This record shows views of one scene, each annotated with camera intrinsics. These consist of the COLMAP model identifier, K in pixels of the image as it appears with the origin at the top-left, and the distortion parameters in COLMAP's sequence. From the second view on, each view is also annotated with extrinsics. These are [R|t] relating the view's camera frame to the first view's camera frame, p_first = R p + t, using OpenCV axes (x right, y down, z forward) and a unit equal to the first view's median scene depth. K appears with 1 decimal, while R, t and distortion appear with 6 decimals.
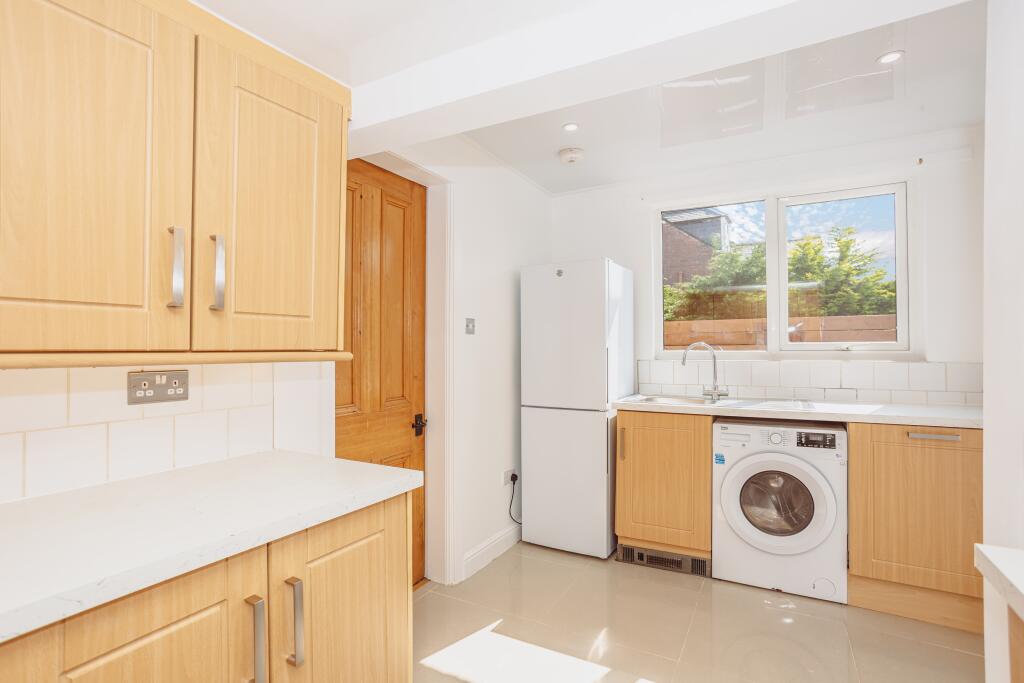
lens RADIAL K [[503.6, 0, 507.2], [0, 503.6, 340.5], [0, 0, 1]] dist [-0.024536, 0.012190]
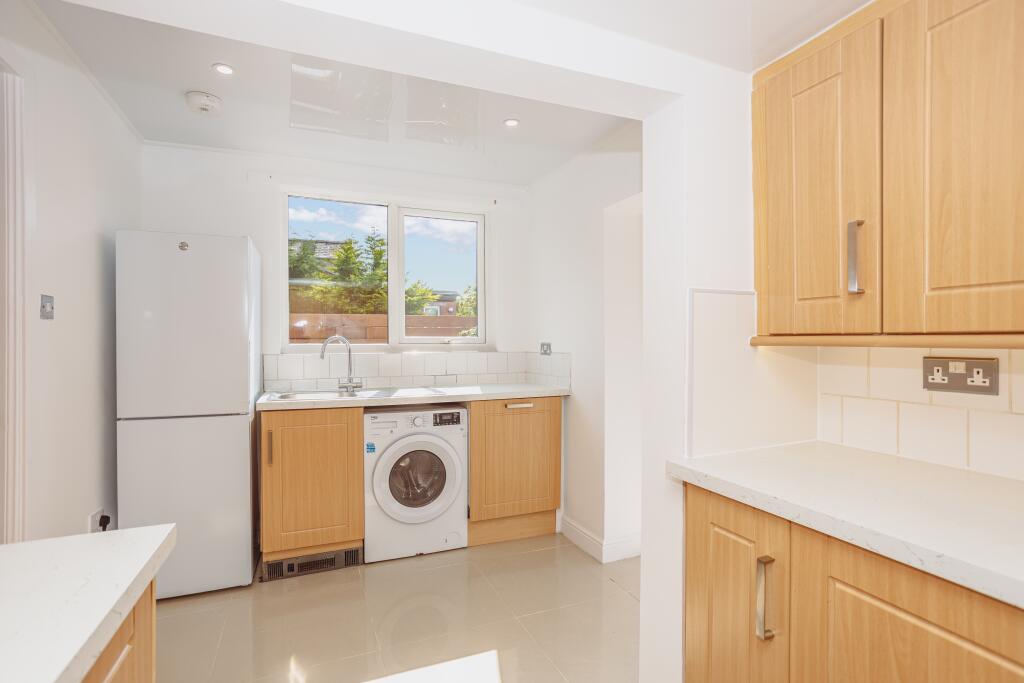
lens RADIAL K [[503.6, 0, 513.1], [0, 503.6, 340.3], [0, 0, 1]] dist [-0.024536, 0.012190]
pose [[0.624083, 0.004539, 0.781345, -0.206698], [-0.013015, 0.999905, 0.004587, 0.004506], [-0.781250, -0.013032, 0.624083, 0.119124]]
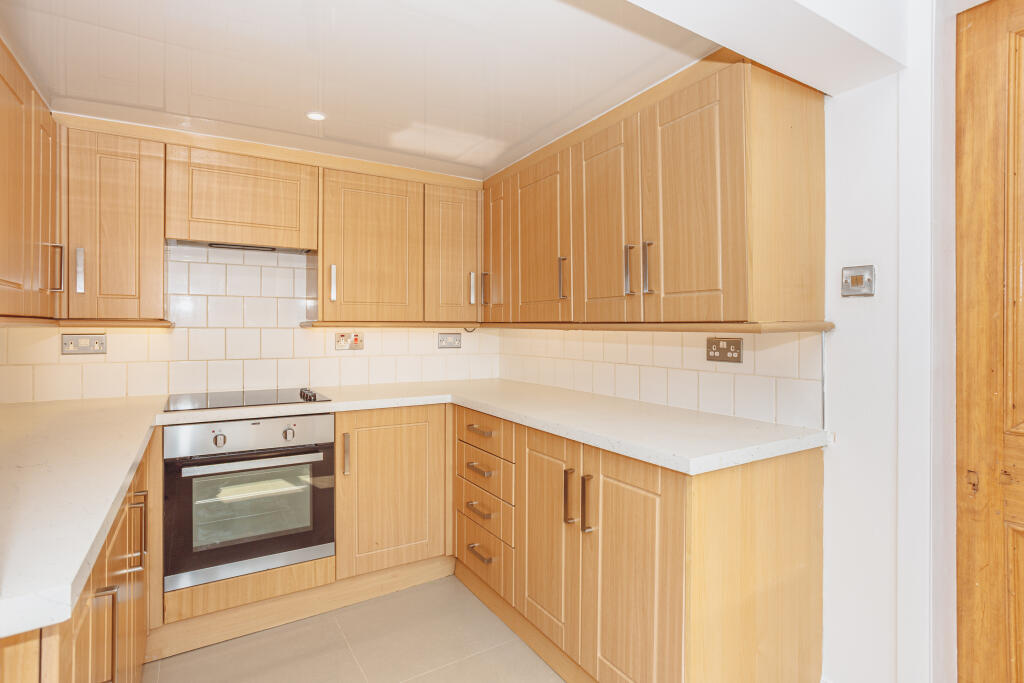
lens RADIAL K [[503.6, 0, 517.0], [0, 503.6, 324.9], [0, 0, 1]] dist [-0.024536, 0.012190]
pose [[-0.470946, -0.001423, -0.882161, 0.084358], [0.013341, 0.999873, -0.008735, 0.003427], [0.882061, -0.015883, -0.470867, 0.129983]]
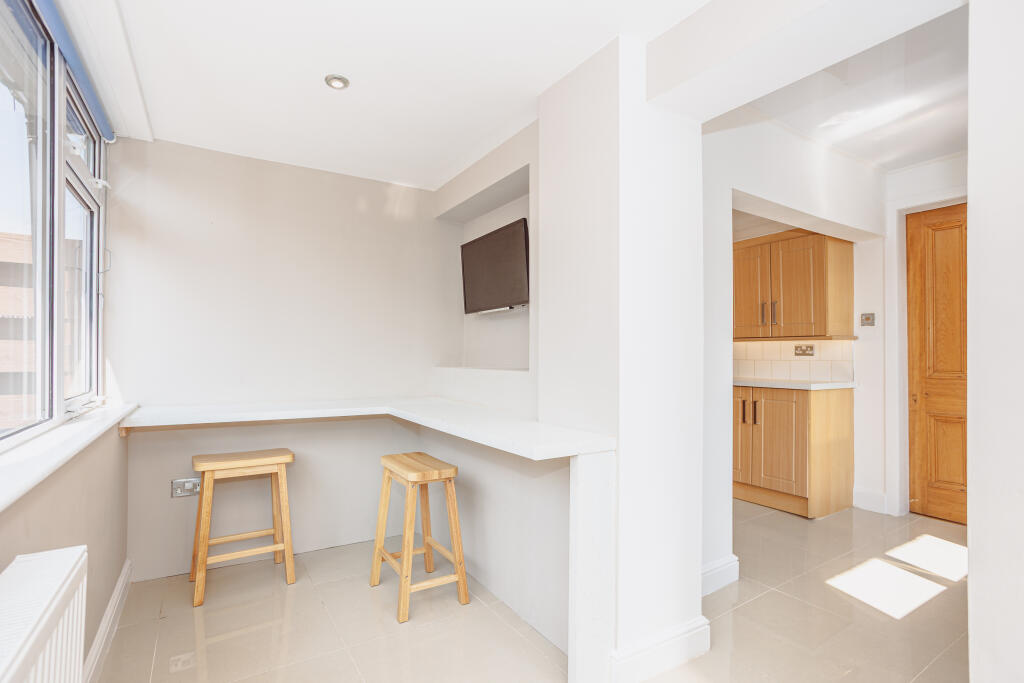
lens RADIAL K [[503.6, 0, 509.3], [0, 503.6, 346.6], [0, 0, 1]] dist [-0.024536, 0.012190]
pose [[-0.475488, -0.009523, -0.879670, 0.298119], [0.015363, 0.999699, -0.019126, 0.011339], [0.879588, -0.022609, -0.475199, 0.099510]]
